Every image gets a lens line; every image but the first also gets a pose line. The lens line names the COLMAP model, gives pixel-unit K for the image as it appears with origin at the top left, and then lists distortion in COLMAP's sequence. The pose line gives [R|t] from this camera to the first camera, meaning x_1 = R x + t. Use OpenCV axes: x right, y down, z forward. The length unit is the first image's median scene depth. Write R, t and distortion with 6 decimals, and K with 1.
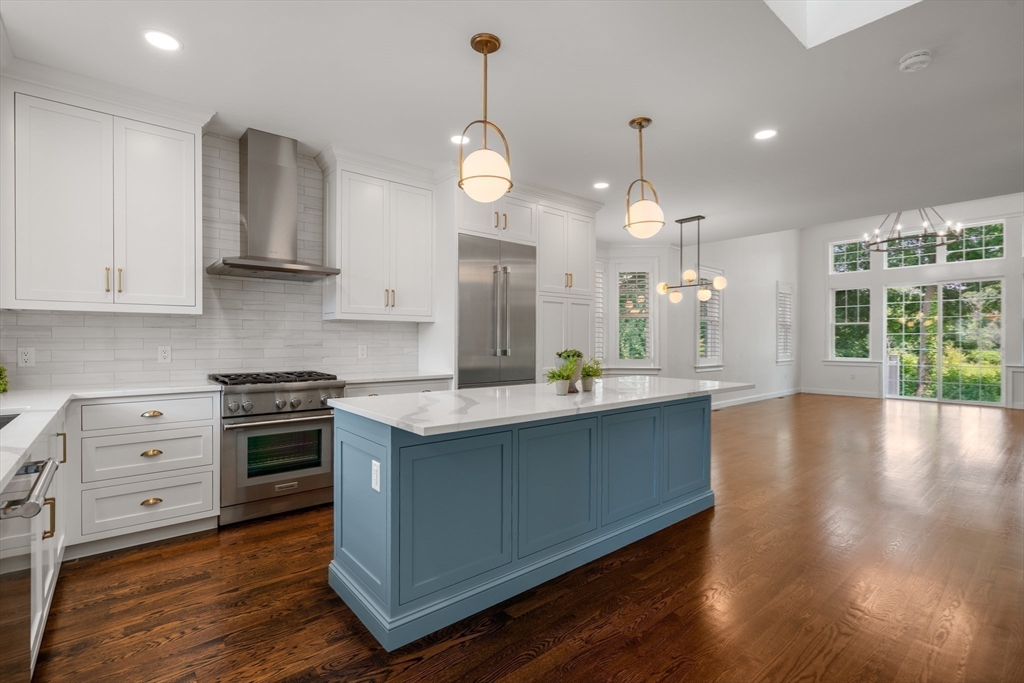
lens RADIAL K [[471.6, 0, 512.5], [0, 471.6, 345.3], [0, 0, 1]] dist [0.003416, -0.000059]
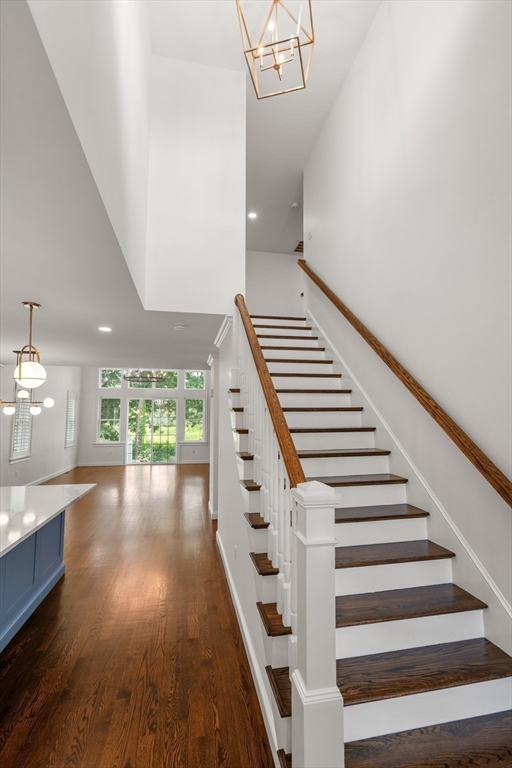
lens RADIAL K [[353.7, 0, 256.2], [0, 353.7, 385.0], [0, 0, 1]] dist [0.003416, -0.000059]
pose [[0.479593, 0.073879, 0.874376, -0.174035], [0.010885, 0.995872, -0.090115, -0.078311], [-0.877424, 0.052736, 0.476809, -0.037222]]
